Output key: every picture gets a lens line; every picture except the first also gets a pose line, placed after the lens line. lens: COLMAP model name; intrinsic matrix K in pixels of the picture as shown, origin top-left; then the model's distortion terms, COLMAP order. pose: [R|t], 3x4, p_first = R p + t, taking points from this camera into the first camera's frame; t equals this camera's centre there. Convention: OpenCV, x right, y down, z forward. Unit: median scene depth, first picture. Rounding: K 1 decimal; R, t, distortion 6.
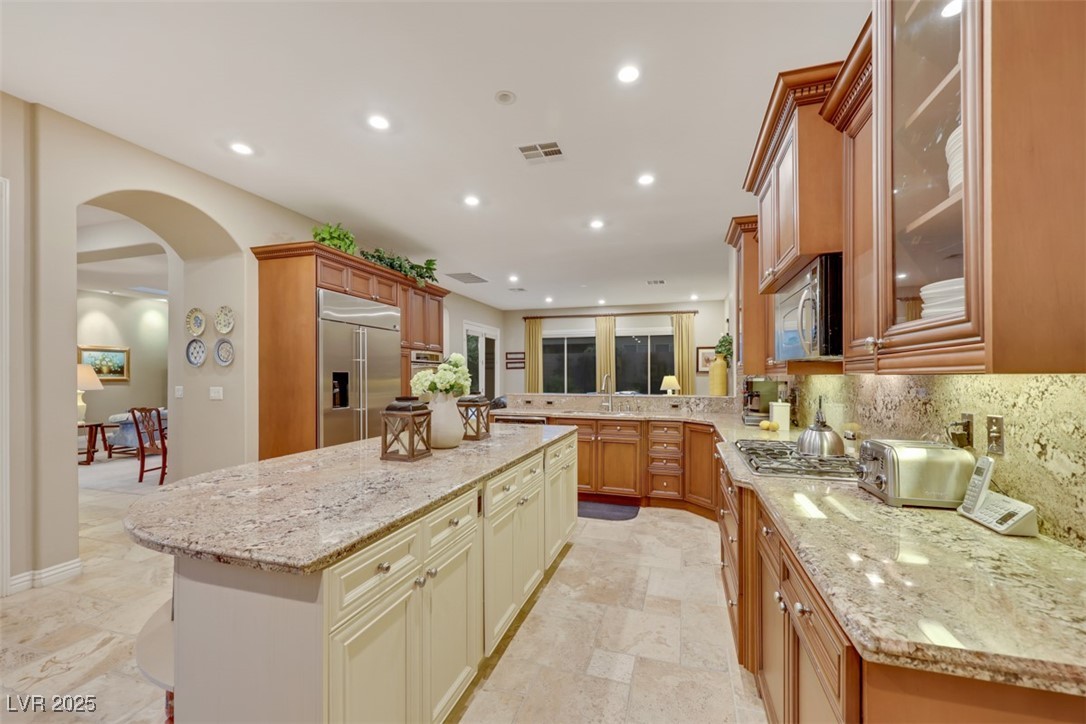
lens RADIAL K [[443.2, 0, 543.9], [0, 443.2, 370.1], [0, 0, 1]] dist [0.003158, -0.000103]
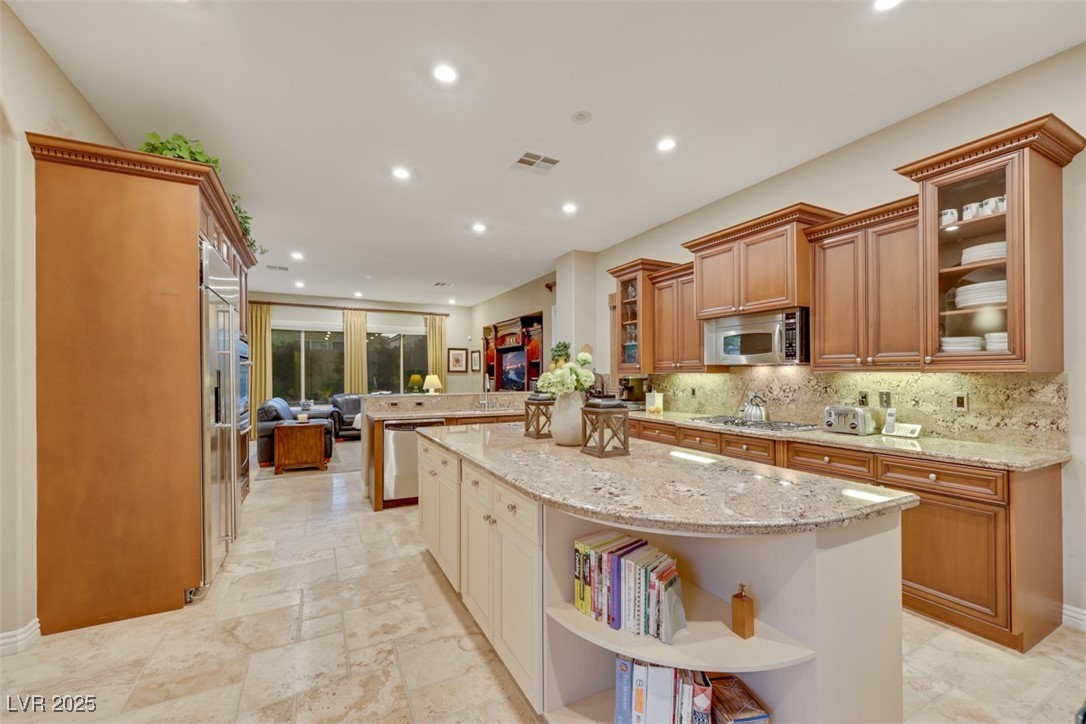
lens RADIAL K [[443.2, 0, 543.8], [0, 443.2, 369.6], [0, 0, 1]] dist [0.003158, -0.000103]
pose [[0.709051, 0.005691, 0.705135, -0.246035], [-0.006024, 0.999980, -0.002014, 0.000950], [-0.705132, -0.002820, 0.709071, 0.080485]]
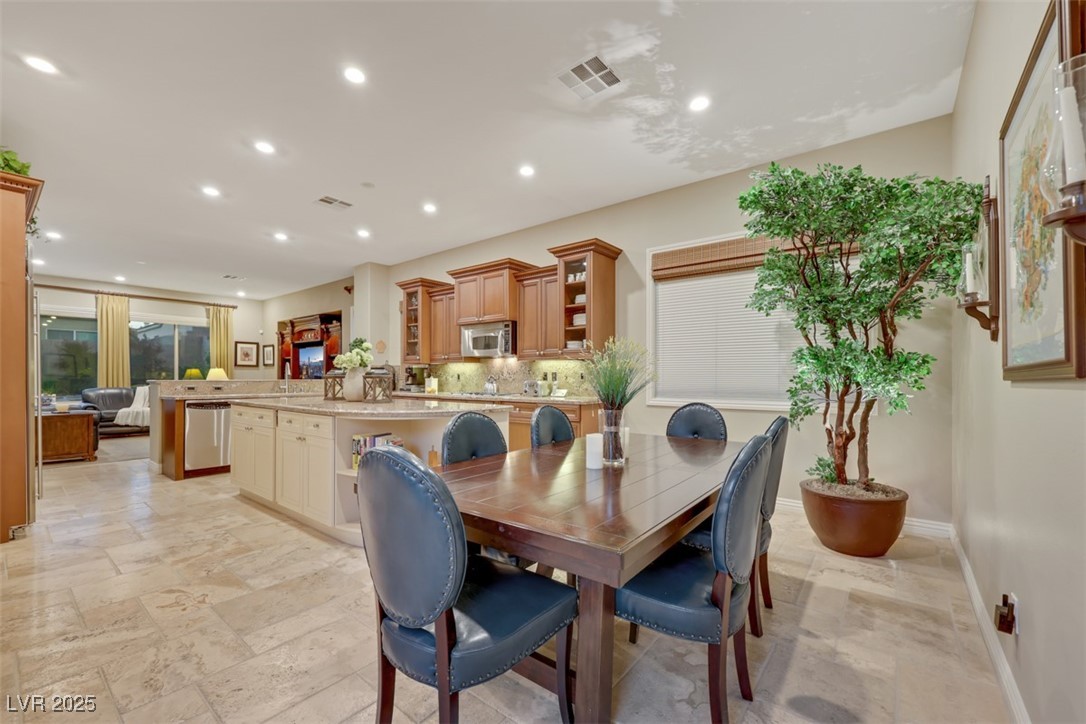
lens RADIAL K [[443.2, 0, 541.4], [0, 443.2, 373.7], [0, 0, 1]] dist [0.003158, -0.000103]
pose [[0.364264, 0.006029, 0.931276, -0.363701], [-0.012043, 0.999926, -0.001763, 0.017212], [-0.931218, -0.010573, 0.364310, -0.046792]]
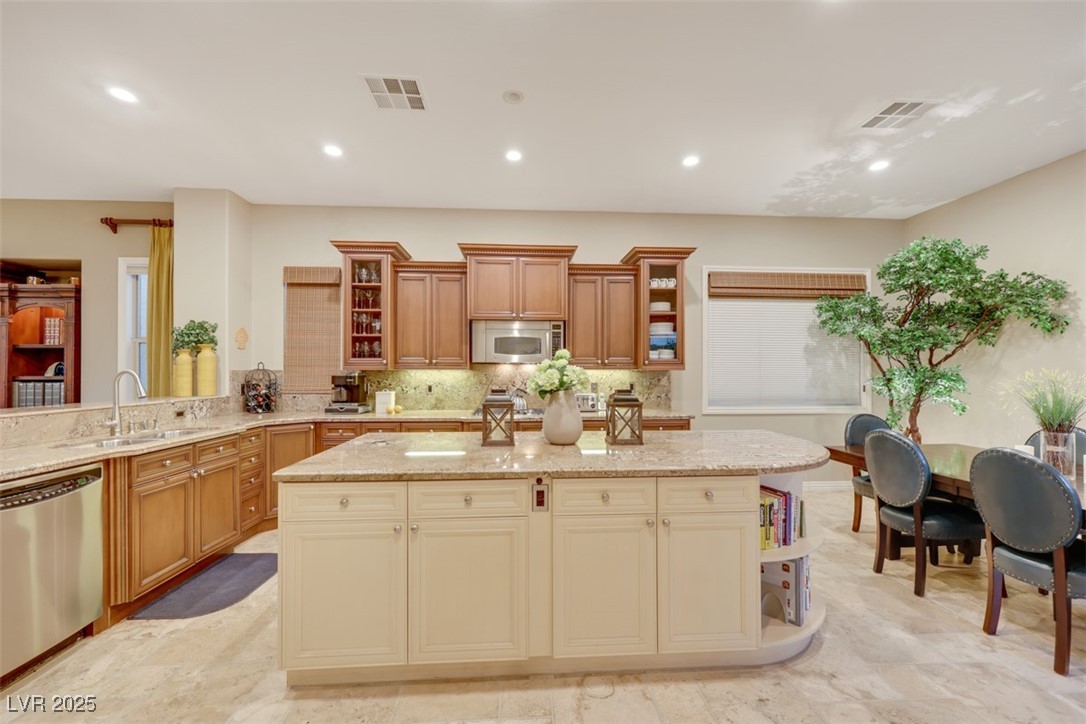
lens RADIAL K [[443.2, 0, 544.1], [0, 443.2, 362.8], [0, 0, 1]] dist [0.003158, -0.000103]
pose [[-0.358219, 0.016879, 0.933485, -0.282970], [-0.010970, 0.999691, -0.022286, 0.004353], [-0.933573, -0.018223, -0.357924, 0.347685]]
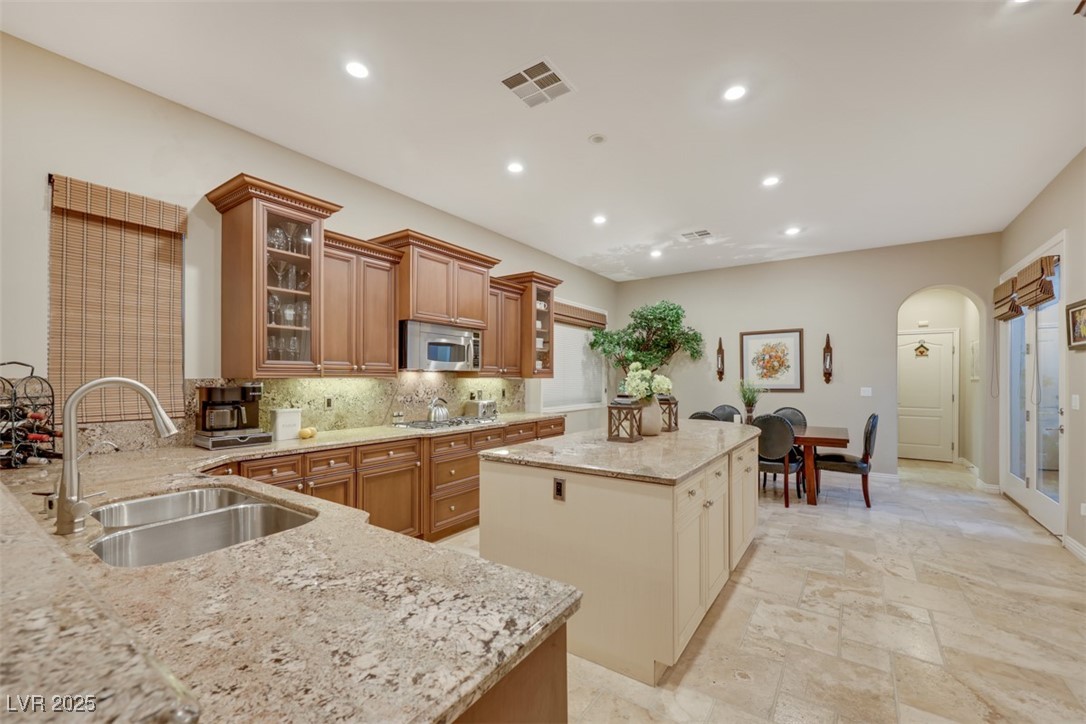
lens RADIAL K [[443.2, 0, 549.9], [0, 443.2, 377.9], [0, 0, 1]] dist [0.003158, -0.000103]
pose [[-0.955317, 0.001777, 0.295579, -0.083991], [-0.002254, 0.999909, -0.013295, 0.006908], [-0.295576, -0.013367, -0.955226, 0.573369]]
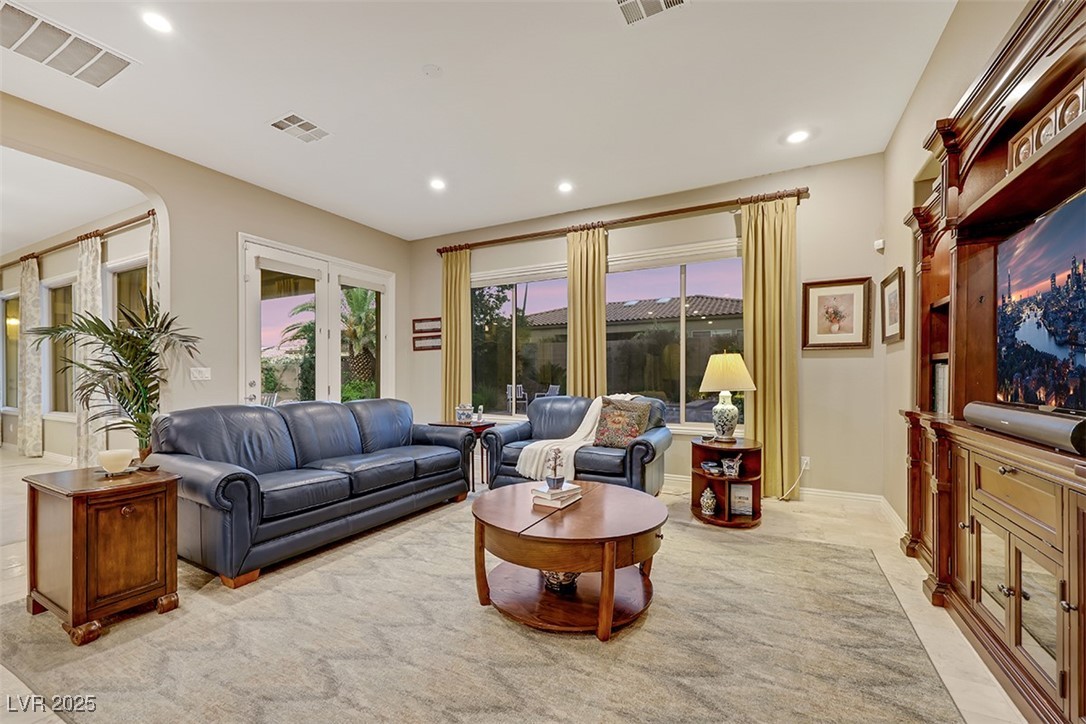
lens RADIAL K [[443.2, 0, 548.6], [0, 443.2, 376.2], [0, 0, 1]] dist [0.003158, -0.000103]
pose [[0.983377, -0.000298, -0.181575, 0.195215], [0.002512, 0.999925, 0.011963, 0.025301], [0.181558, -0.012221, 0.983304, 0.575496]]
